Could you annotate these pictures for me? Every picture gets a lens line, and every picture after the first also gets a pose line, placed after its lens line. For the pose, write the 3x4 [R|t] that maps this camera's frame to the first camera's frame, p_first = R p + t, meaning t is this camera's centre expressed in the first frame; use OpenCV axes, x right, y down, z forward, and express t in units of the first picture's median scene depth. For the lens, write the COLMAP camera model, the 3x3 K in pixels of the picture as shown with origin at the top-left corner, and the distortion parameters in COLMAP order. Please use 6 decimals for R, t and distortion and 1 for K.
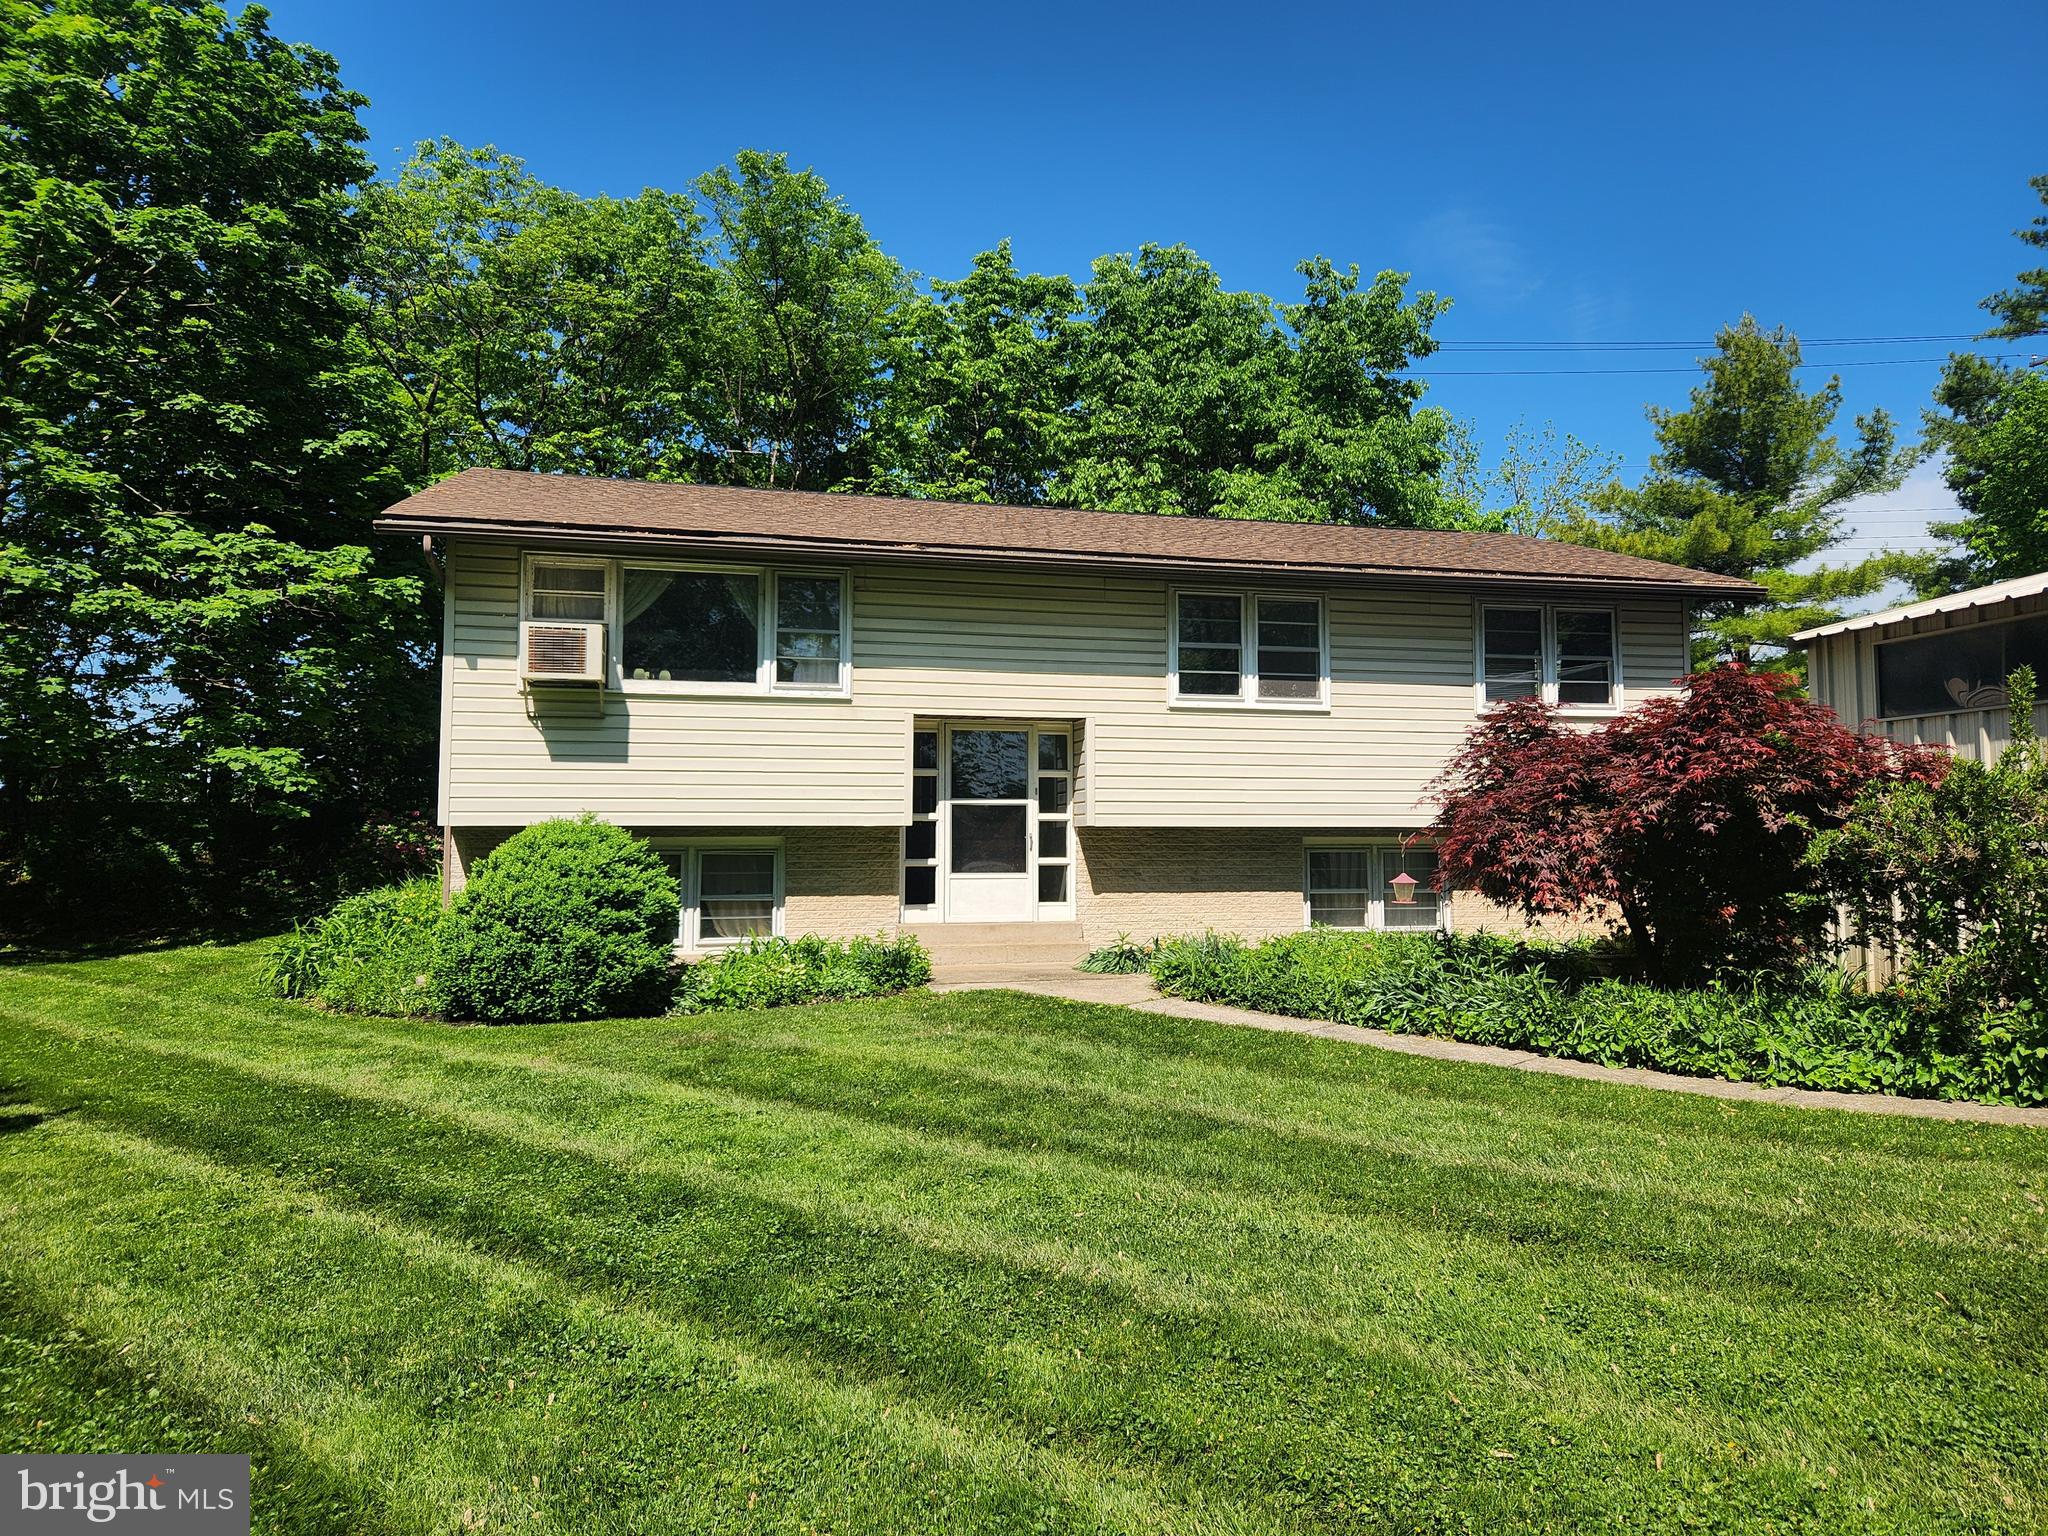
lens RADIAL K [[1360.3, 0, 1070.2], [0, 1360.3, 754.9], [0, 0, 1]] dist [0.066334, -0.001814]
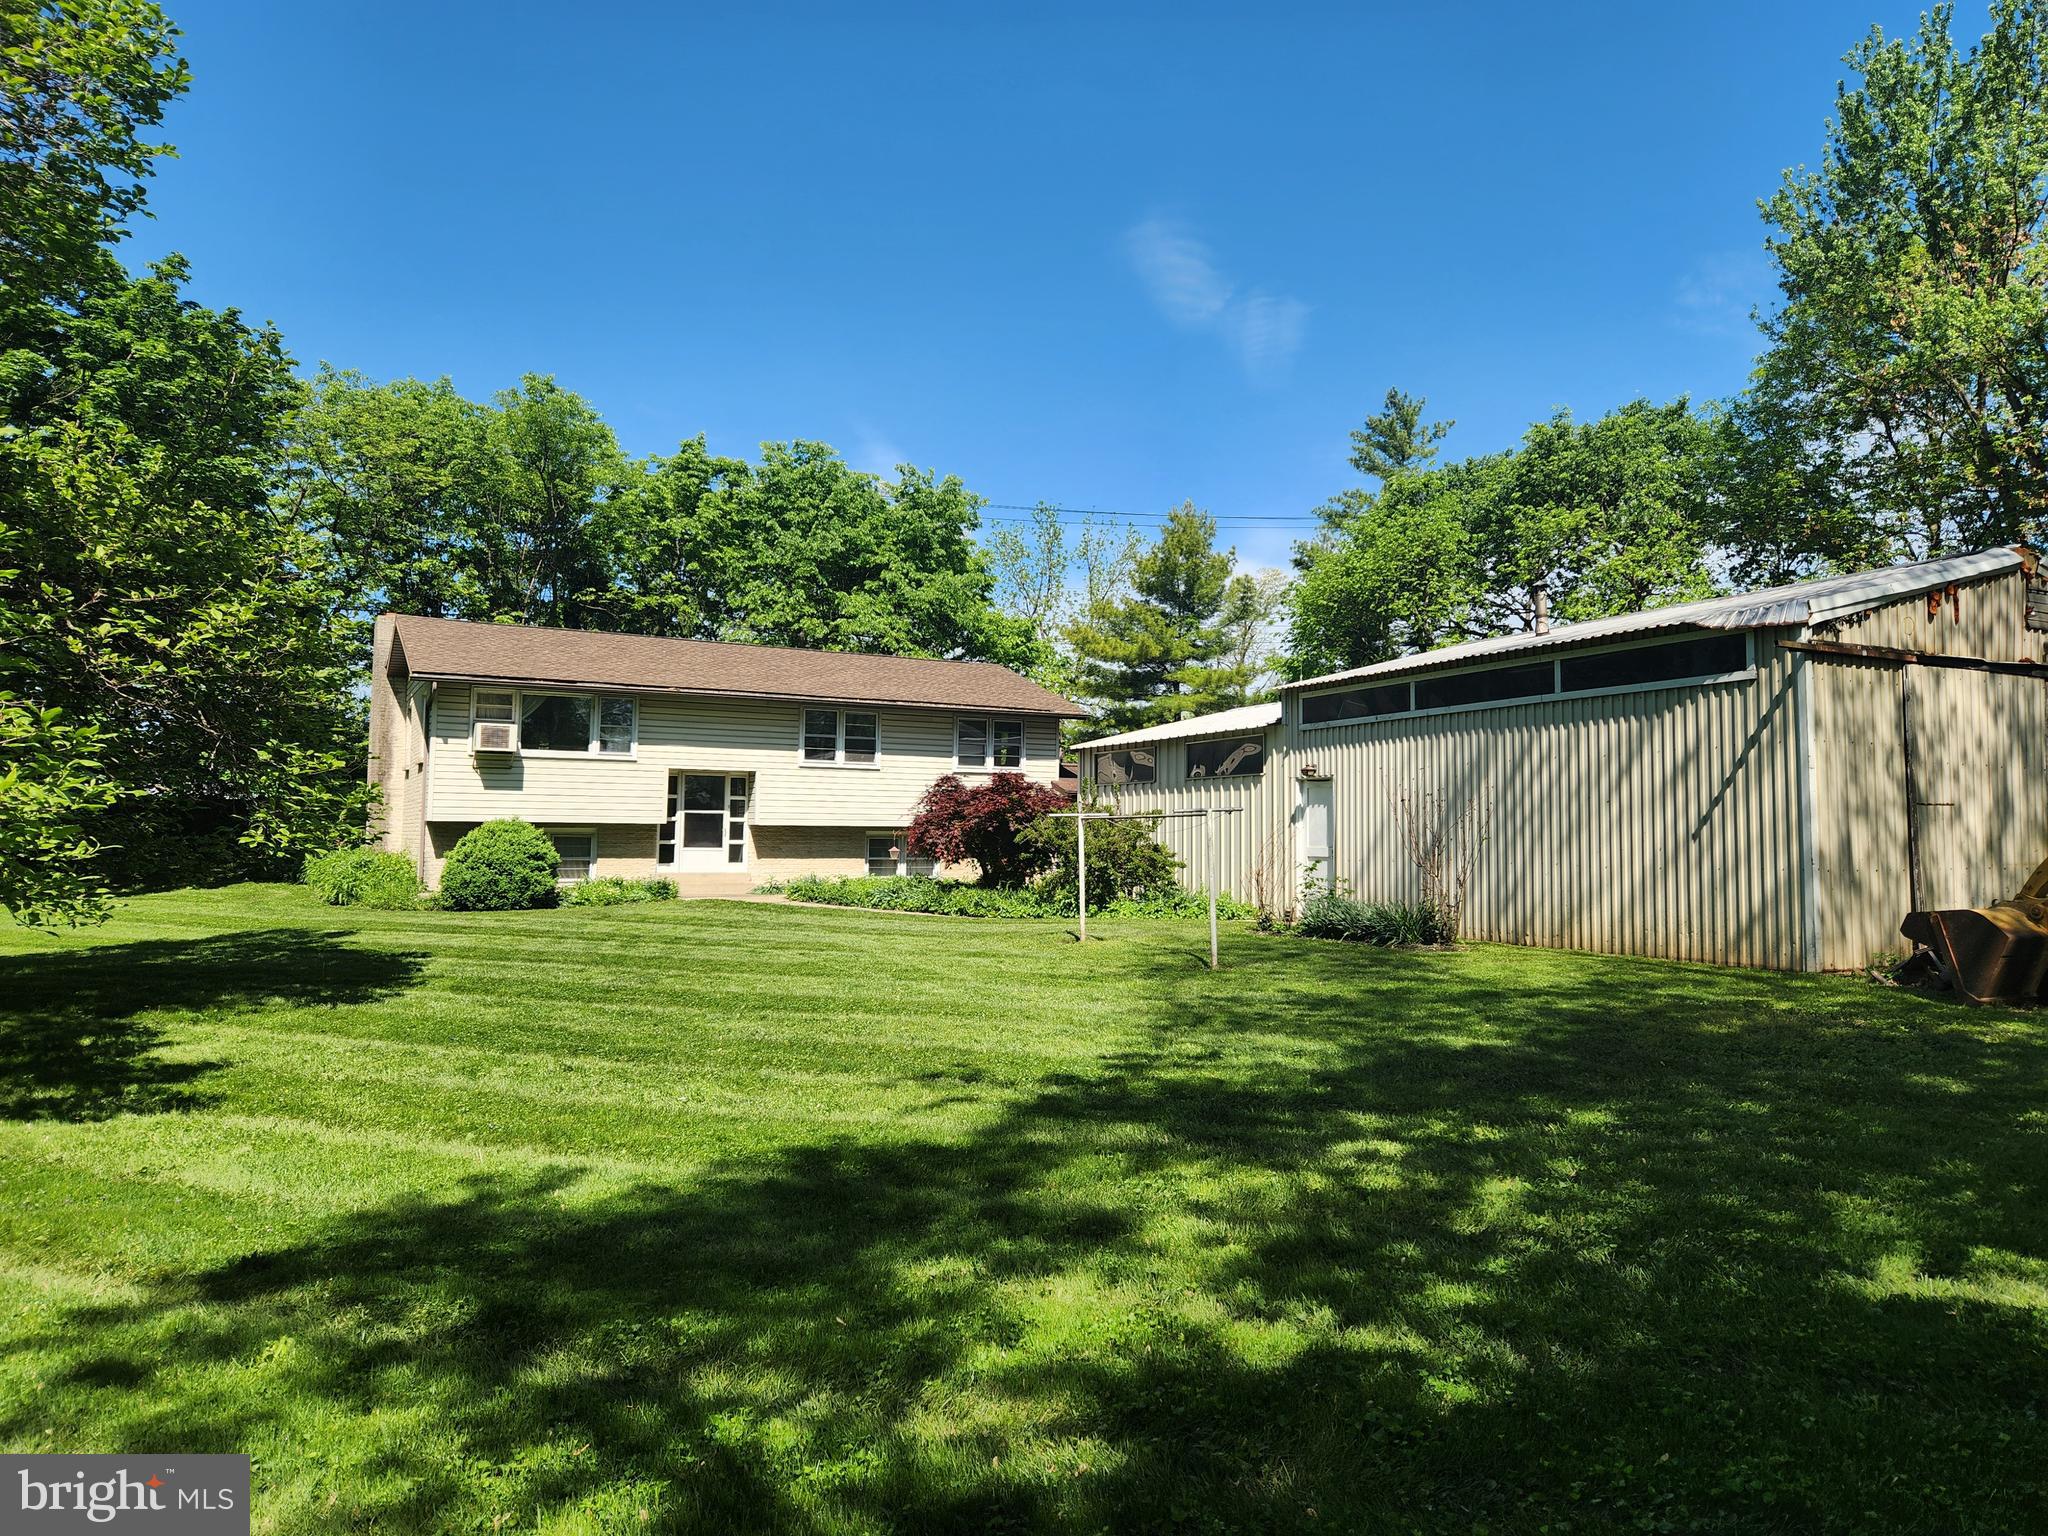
lens RADIAL K [[1360.3, 0, 1070.2], [0, 1360.3, 754.9], [0, 0, 1]] dist [0.066334, -0.001814]
pose [[0.967425, 0.027060, 0.251706, -0.047729], [-0.028503, 0.999592, 0.002088, -0.067478], [-0.251546, -0.009194, 0.967802, -1.059231]]
